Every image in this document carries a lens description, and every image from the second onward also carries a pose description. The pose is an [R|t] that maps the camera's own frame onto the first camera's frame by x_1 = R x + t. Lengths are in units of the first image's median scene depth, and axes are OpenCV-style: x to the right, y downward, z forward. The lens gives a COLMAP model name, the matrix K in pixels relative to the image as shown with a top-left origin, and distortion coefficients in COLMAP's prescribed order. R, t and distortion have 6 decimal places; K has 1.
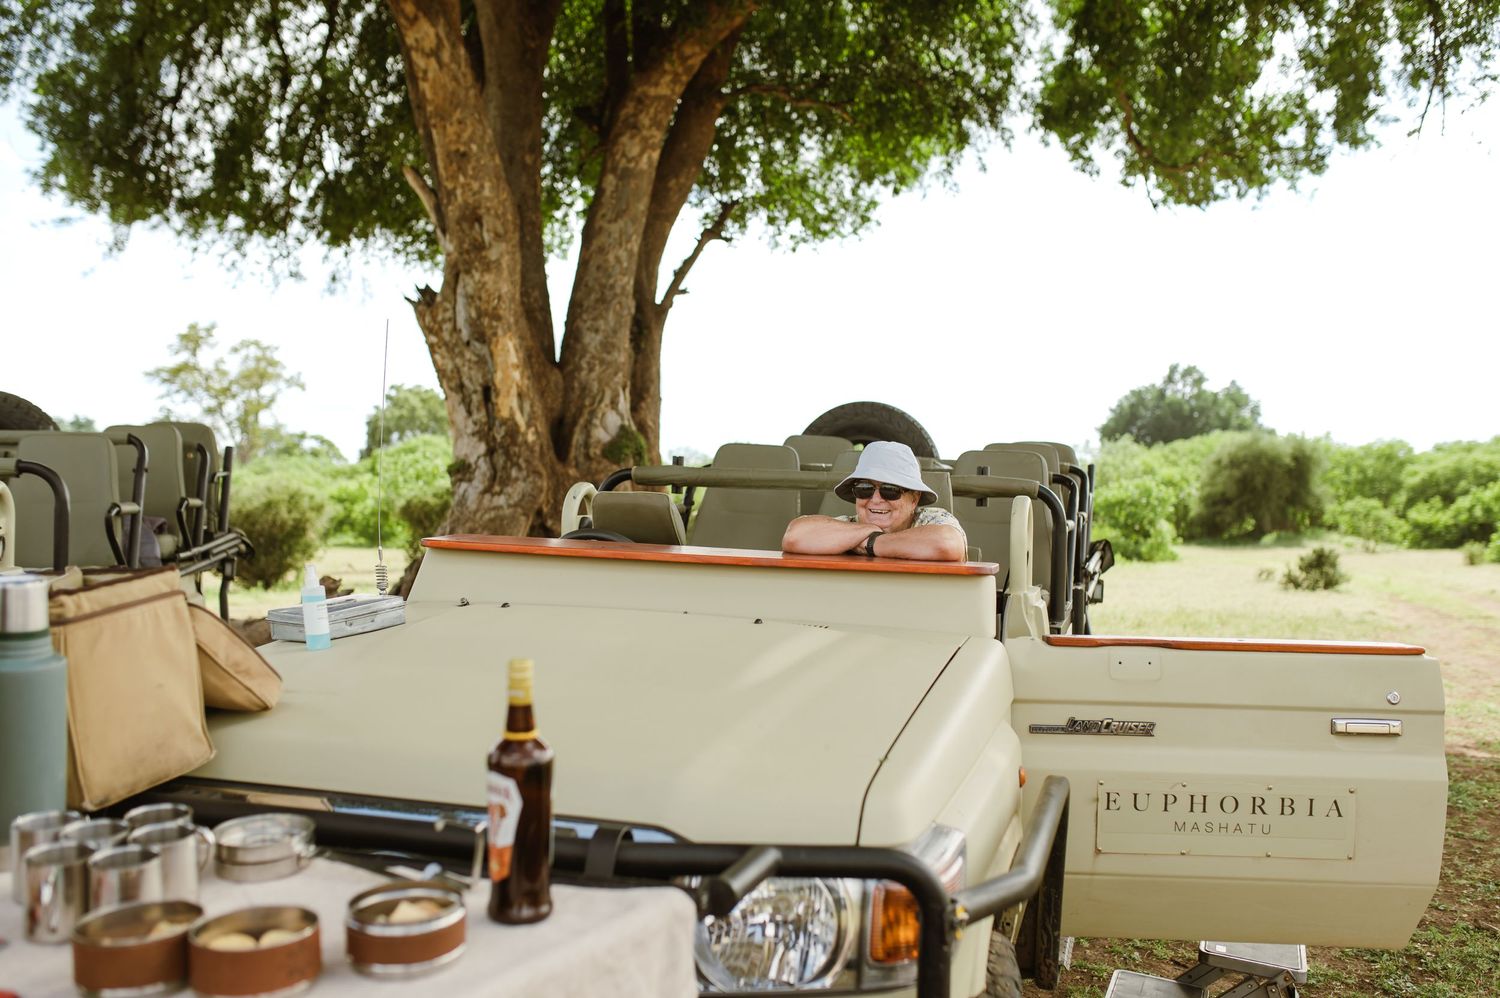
lens RADIAL K [[1417.3, 0, 750.4], [0, 1417.3, 507.3], [0, 0, 1]] dist [-0.009081, 0.115143]
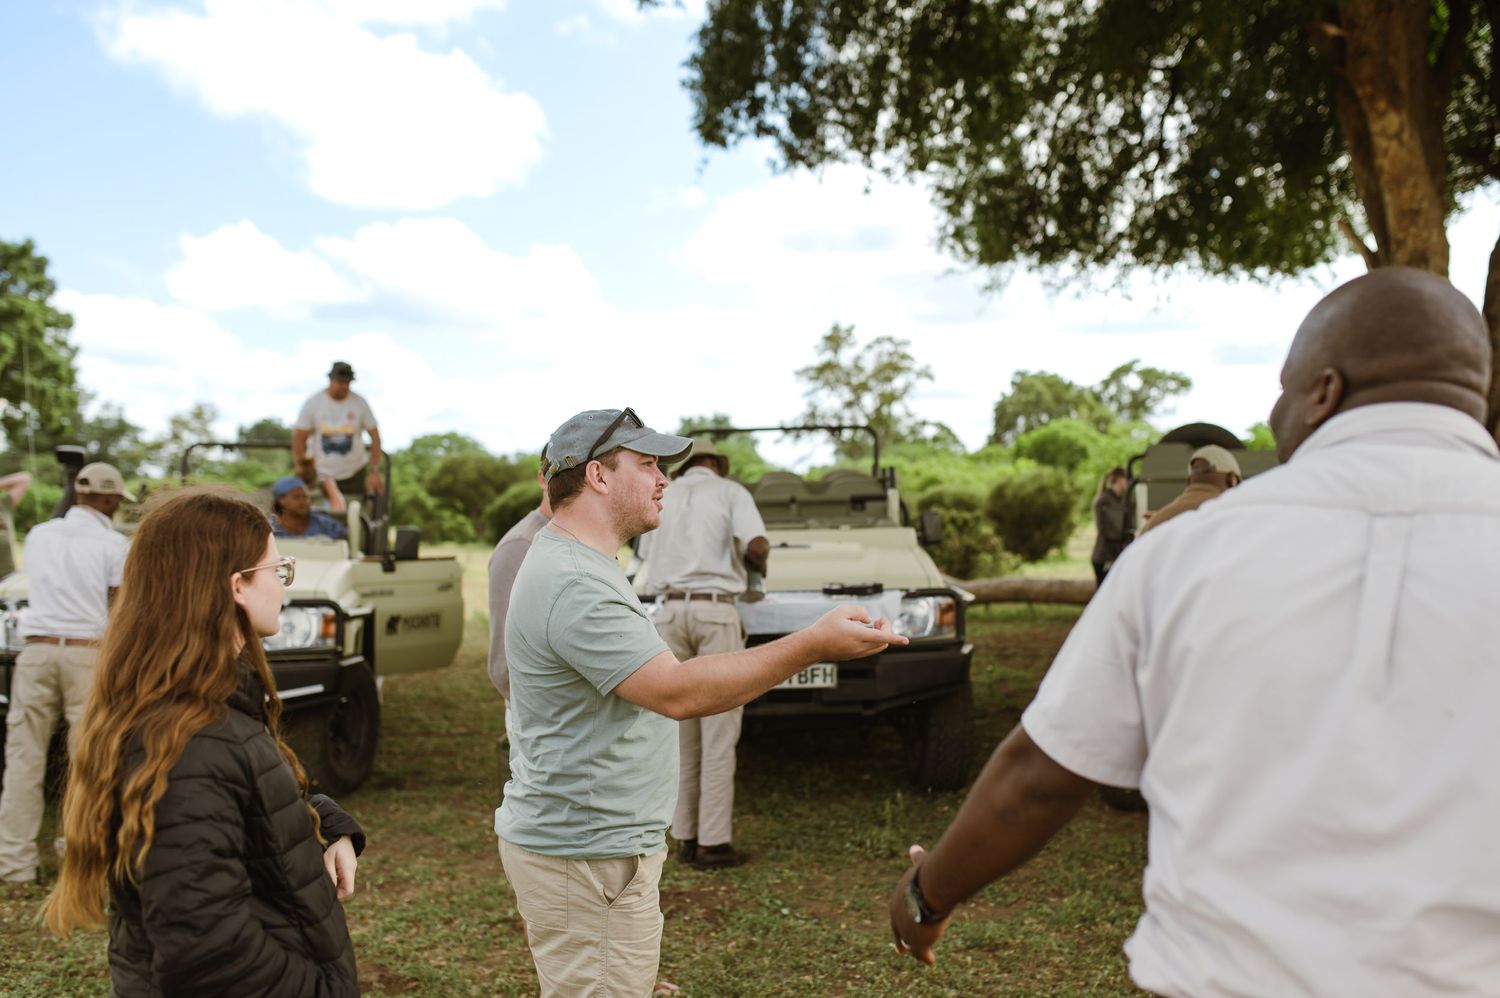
lens RADIAL K [[1417.3, 0, 750.4], [0, 1417.3, 507.3], [0, 0, 1]] dist [-0.009081, 0.115143]
pose [[0.917541, -0.016700, -0.397291, -0.236671], [0.022294, 0.999707, 0.009466, -0.008456], [0.397016, -0.017542, 0.917644, -0.396171]]
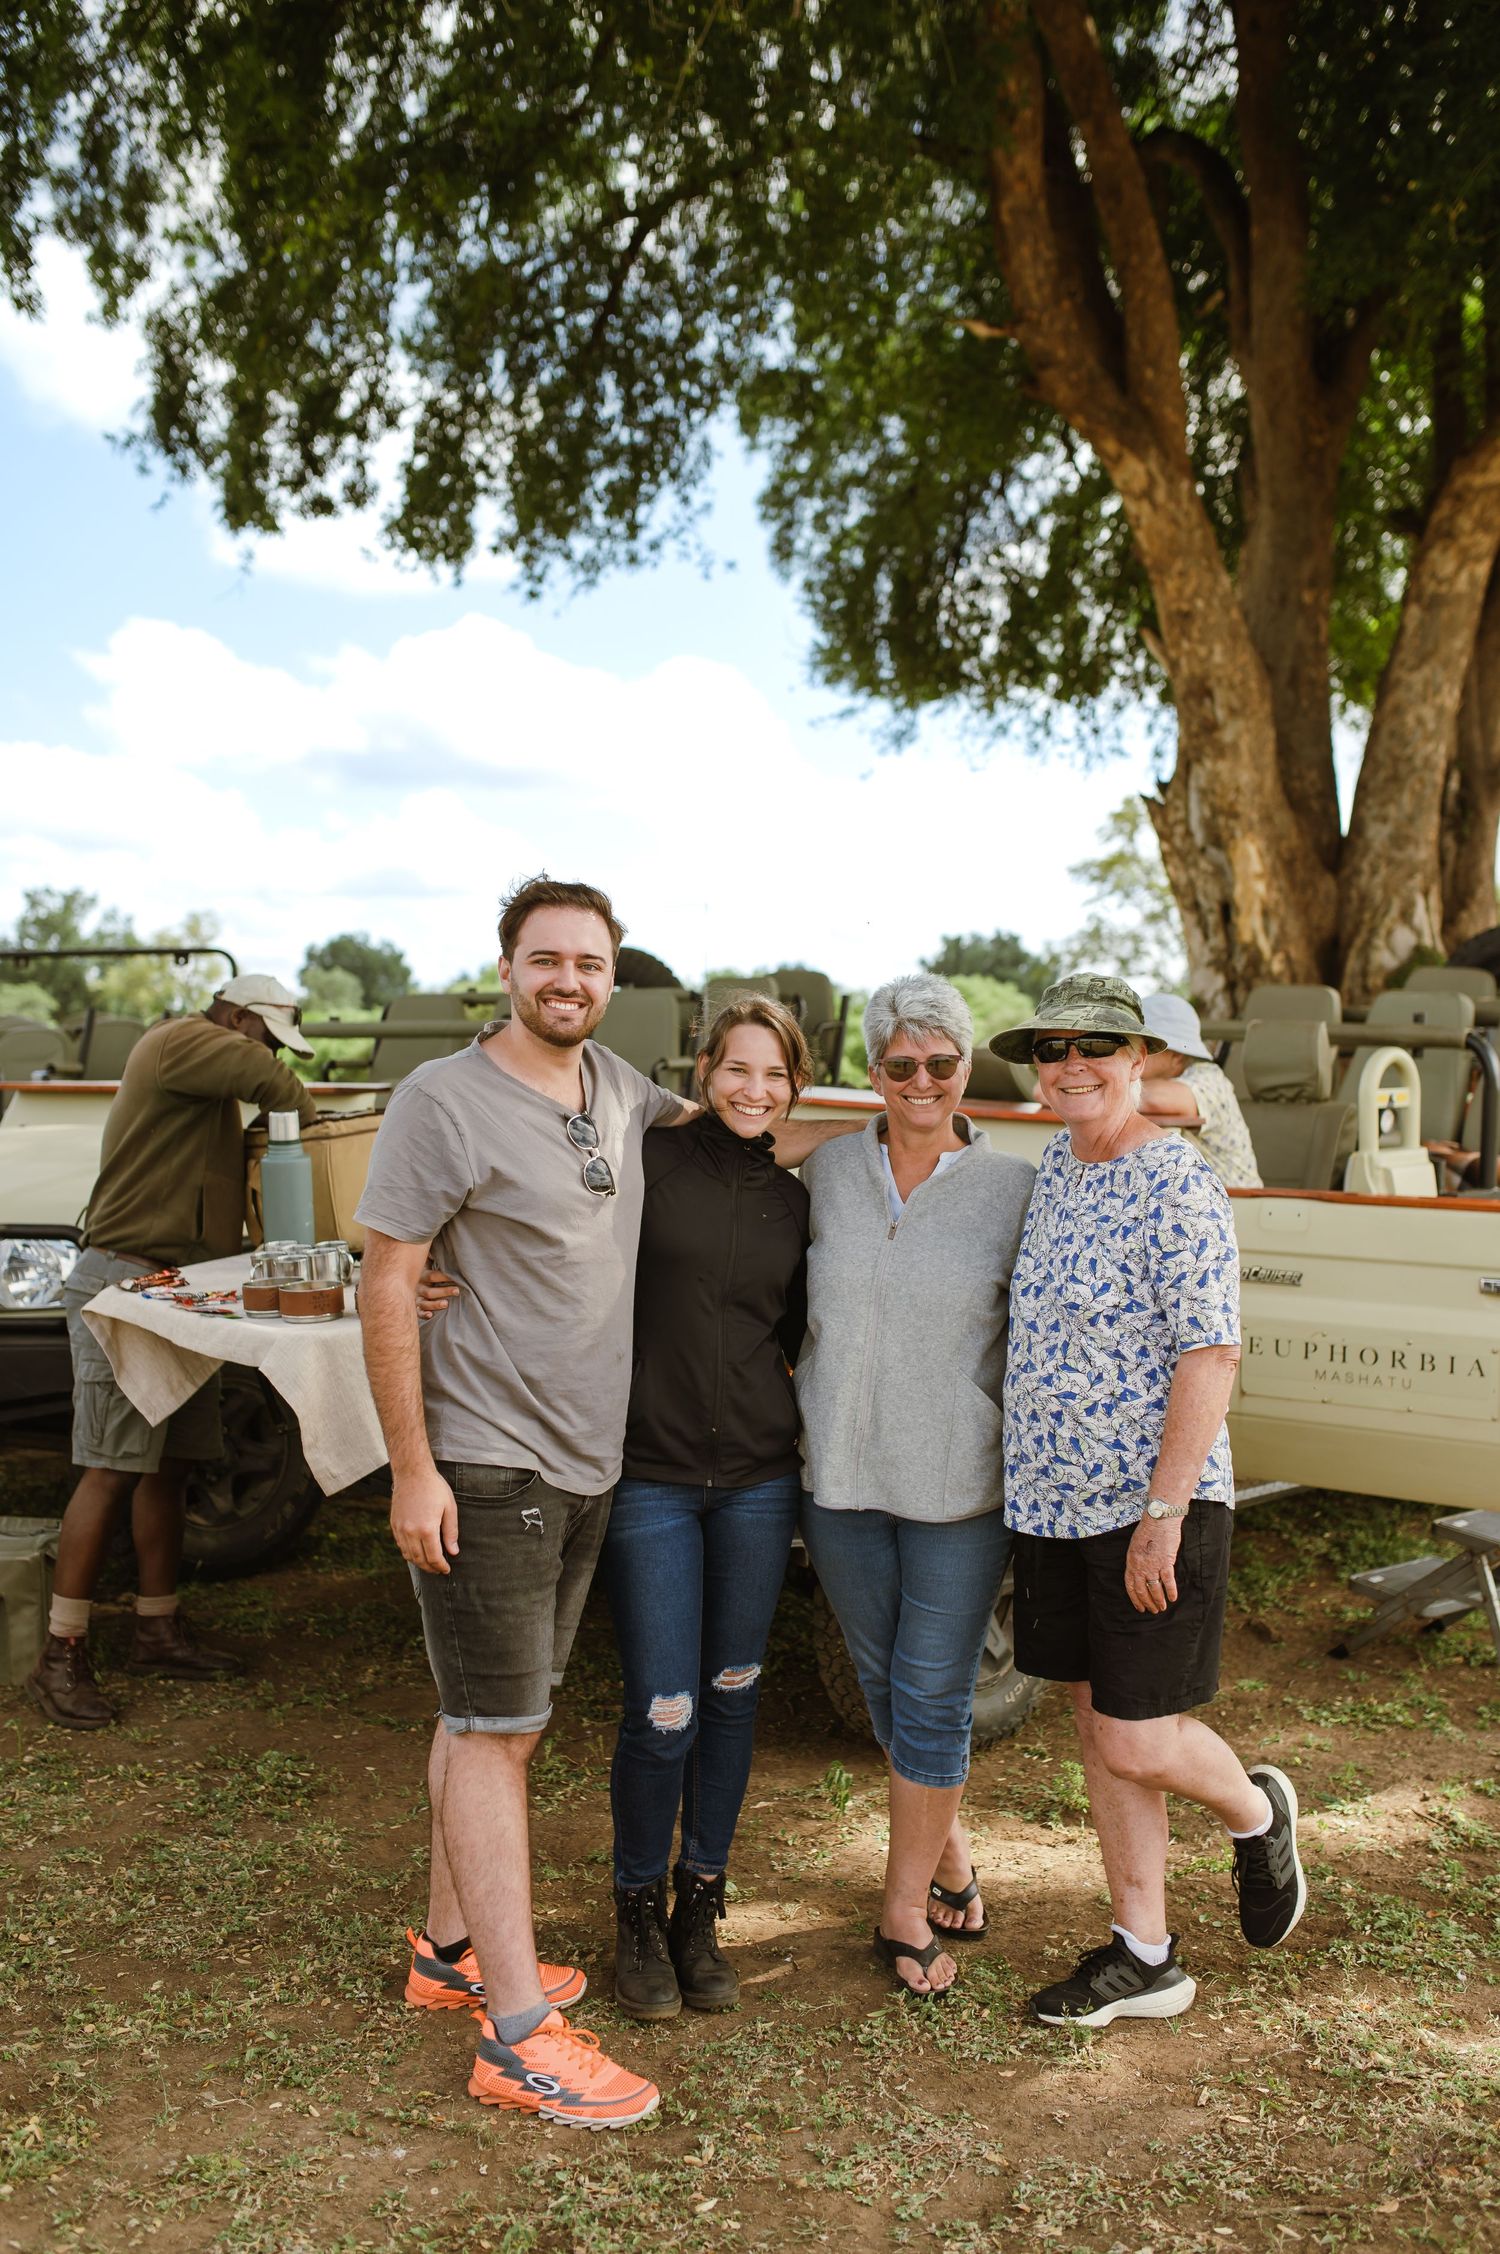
lens RADIAL K [[2129.7, 0, 750.0], [0, 2129.7, 1127.0], [0, 0, 1]] dist [-0.009081, 0.115143]
pose [[0.845999, 0.011485, -0.533060, 0.222289], [0.007326, 0.999423, 0.033160, -0.002023], [0.533134, -0.031959, 0.845427, -0.146804]]
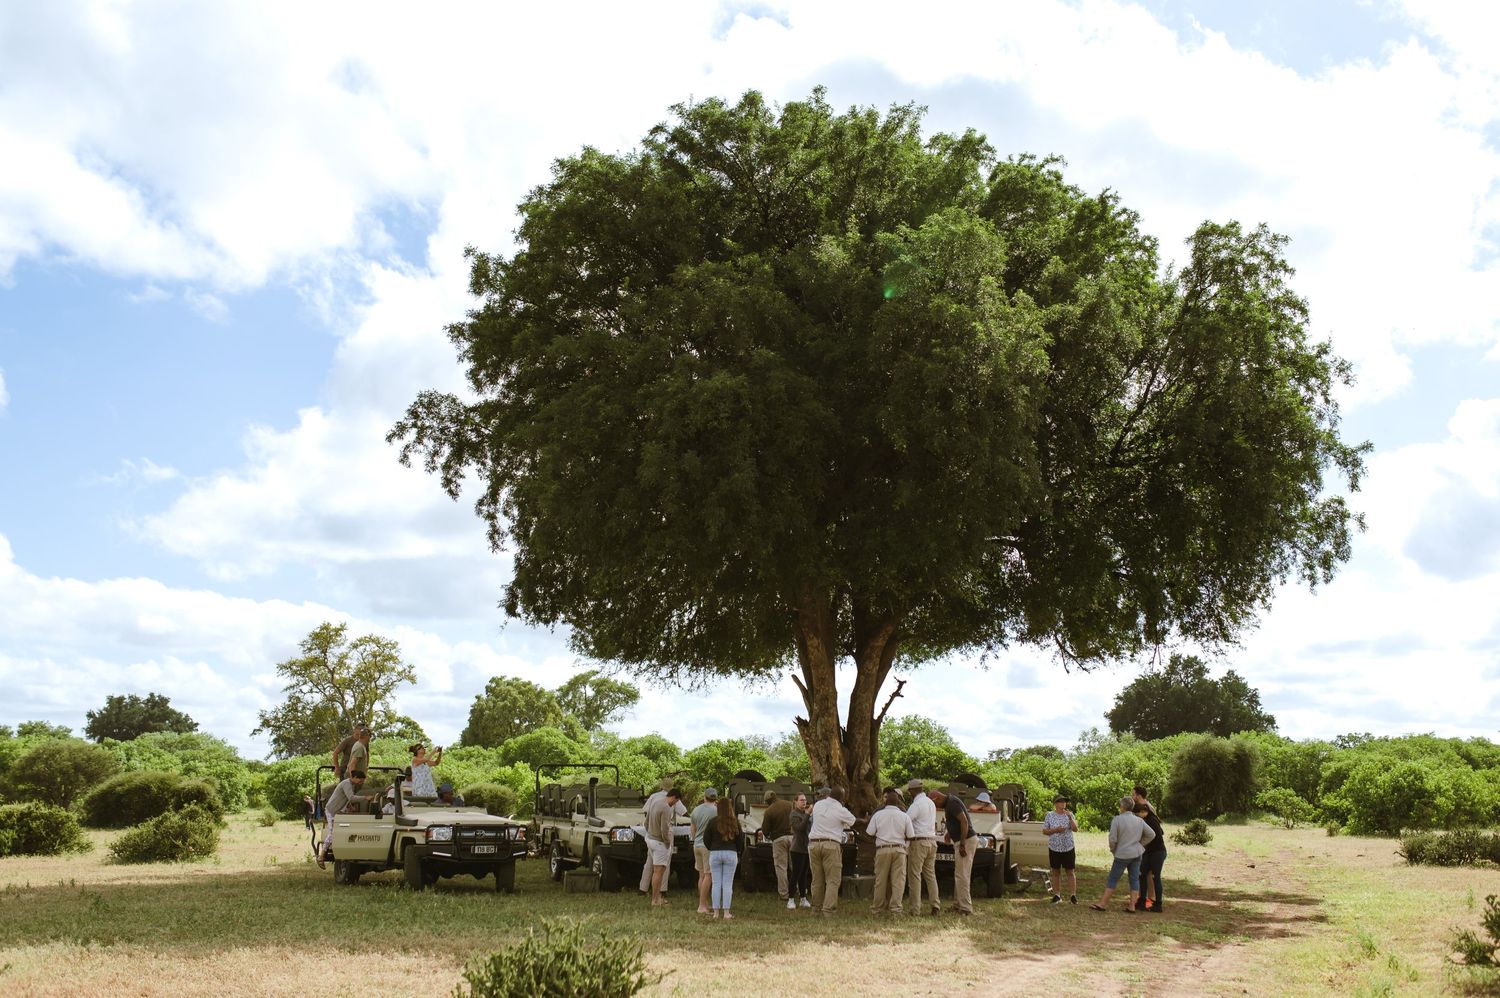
lens RADIAL K [[1417.3, 0, 750.4], [0, 1417.3, 507.3], [0, 0, 1]] dist [-0.009081, 0.115143]
pose [[0.999901, 0.004416, -0.013346, -0.306489], [-0.006896, 0.981388, -0.191912, -0.026098], [0.012251, 0.191985, 0.981321, -1.942930]]
